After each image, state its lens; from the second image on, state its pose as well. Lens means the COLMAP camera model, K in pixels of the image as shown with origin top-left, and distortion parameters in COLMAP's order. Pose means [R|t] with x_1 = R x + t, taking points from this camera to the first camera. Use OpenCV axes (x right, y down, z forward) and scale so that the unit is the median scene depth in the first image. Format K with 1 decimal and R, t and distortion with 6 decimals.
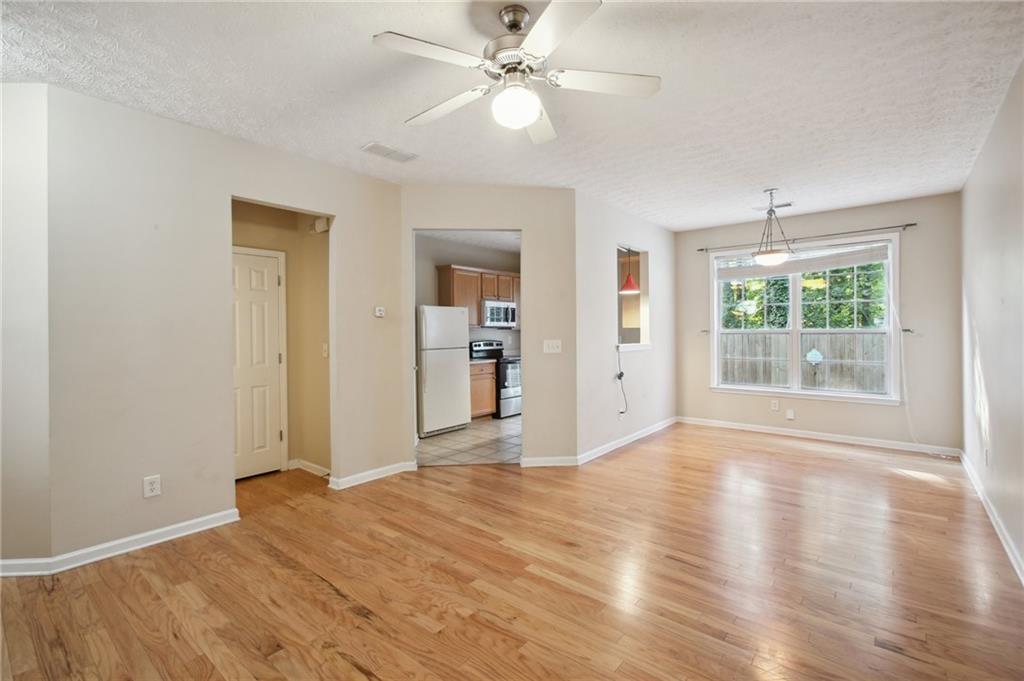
lens RADIAL K [[466.4, 0, 508.3], [0, 466.4, 334.0], [0, 0, 1]] dist [0.002130, 0.002063]
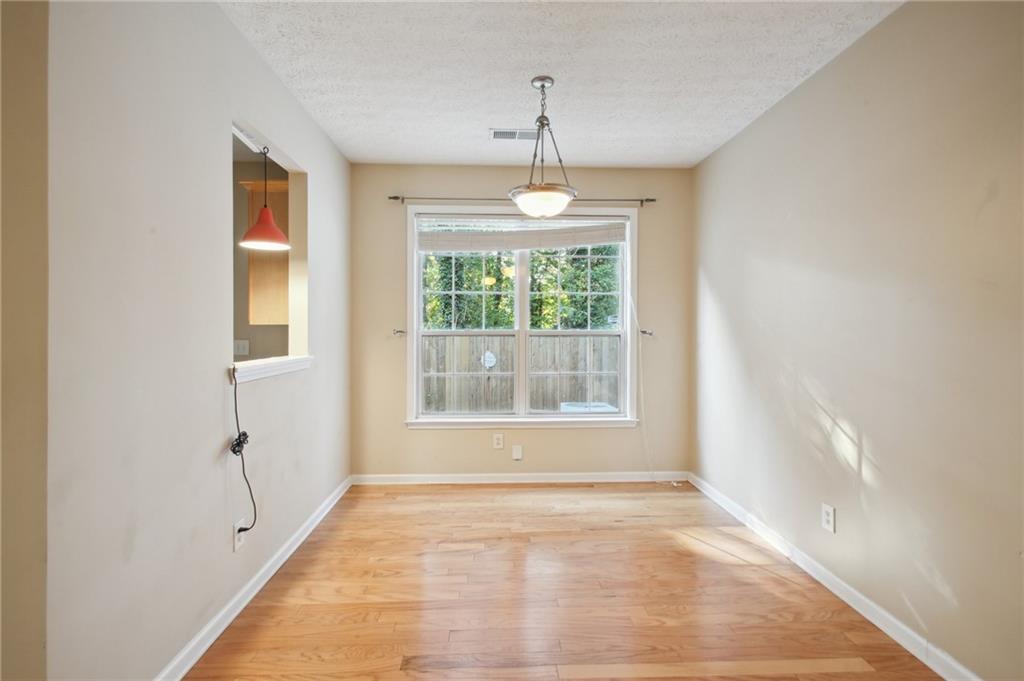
lens RADIAL K [[466.4, 0, 509.8], [0, 466.4, 327.8], [0, 0, 1]] dist [0.002130, 0.002063]
pose [[0.740940, 0.008004, 0.671524, 0.125394], [-0.000775, 0.999938, -0.011064, -0.004924], [-0.671571, 0.007677, 0.740900, 0.478773]]
